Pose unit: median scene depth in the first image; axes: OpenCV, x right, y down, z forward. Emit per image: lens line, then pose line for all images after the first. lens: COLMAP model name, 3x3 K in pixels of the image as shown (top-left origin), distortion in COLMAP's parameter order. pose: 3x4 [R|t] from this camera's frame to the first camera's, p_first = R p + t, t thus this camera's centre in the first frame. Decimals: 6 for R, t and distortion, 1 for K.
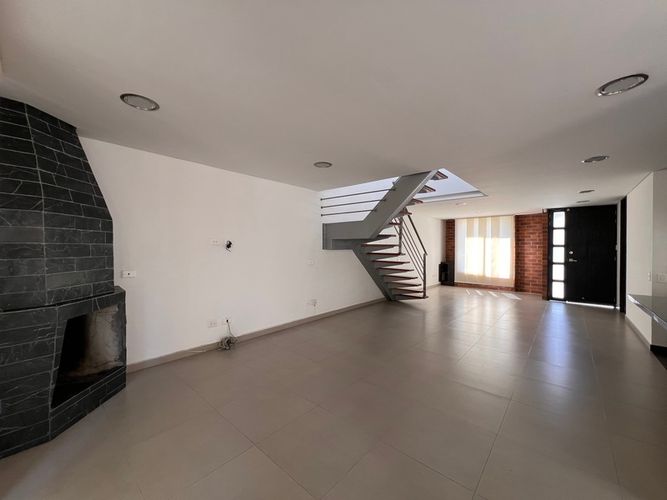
lens RADIAL K [[266.5, 0, 331.0], [0, 266.5, 249.0], [0, 0, 1]] dist [-0.000483, -0.000631]
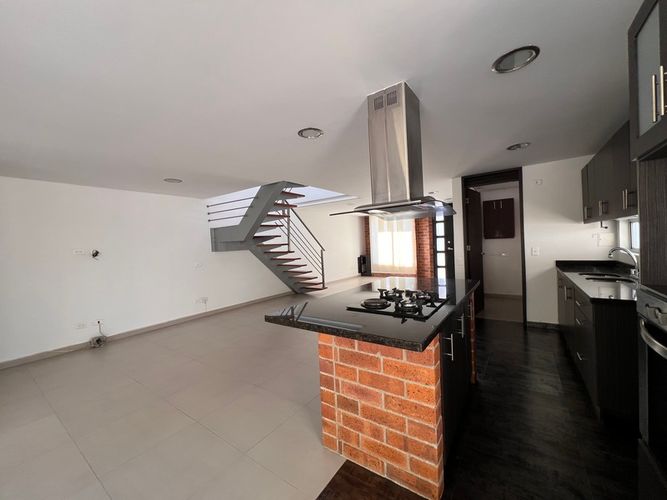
lens RADIAL K [[266.5, 0, 334.0], [0, 266.5, 249.5], [0, 0, 1]] dist [-0.000483, -0.000631]
pose [[0.991664, -0.053373, 0.117274, 0.316880], [0.051659, 0.998510, 0.017607, -0.000888], [-0.118039, -0.011402, 0.992944, -0.142387]]
